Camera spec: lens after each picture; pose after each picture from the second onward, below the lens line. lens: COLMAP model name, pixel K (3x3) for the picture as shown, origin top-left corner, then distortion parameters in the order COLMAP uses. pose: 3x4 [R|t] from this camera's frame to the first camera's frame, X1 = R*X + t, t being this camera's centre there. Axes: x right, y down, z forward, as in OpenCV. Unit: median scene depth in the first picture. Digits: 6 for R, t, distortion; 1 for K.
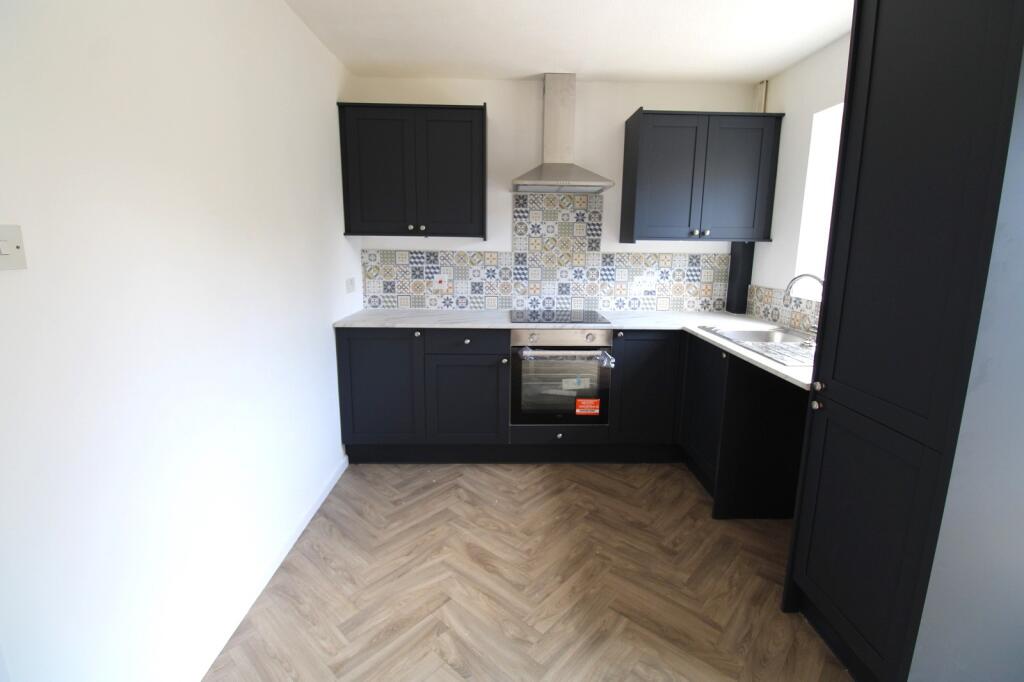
lens RADIAL K [[480.8, 0, 513.3], [0, 480.8, 339.5], [0, 0, 1]] dist [-0.018715, -0.006416]
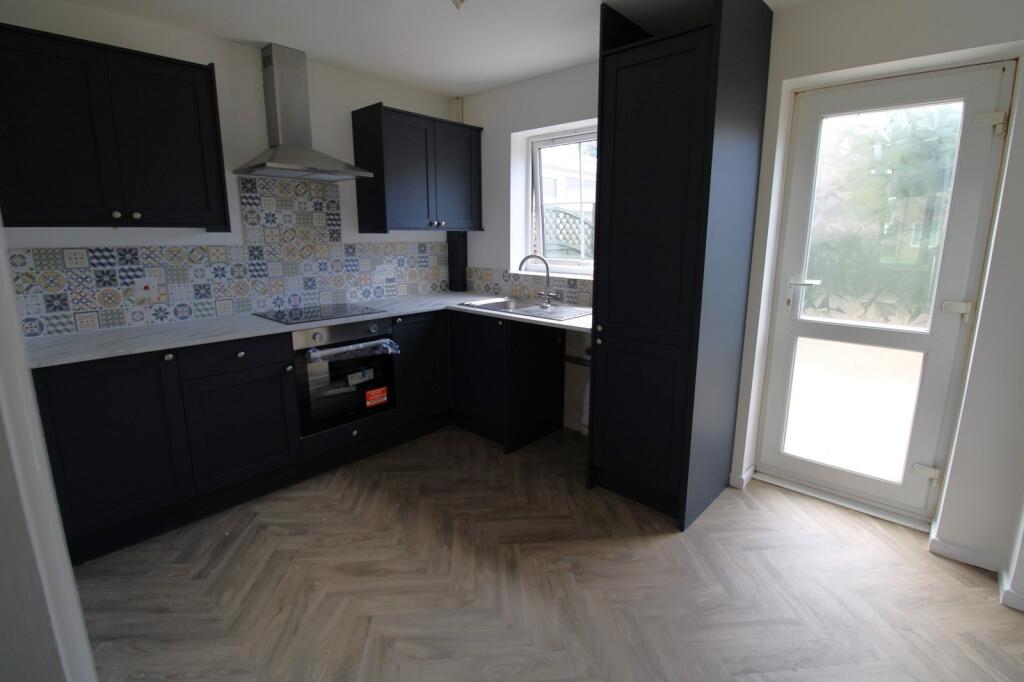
lens RADIAL K [[480.8, 0, 523.0], [0, 480.8, 341.1], [0, 0, 1]] dist [-0.018715, -0.006416]
pose [[0.674419, -0.166381, 0.719358, -0.354069], [0.152909, 0.984631, 0.084380, -0.012575], [-0.722342, 0.053089, 0.689495, 0.082083]]
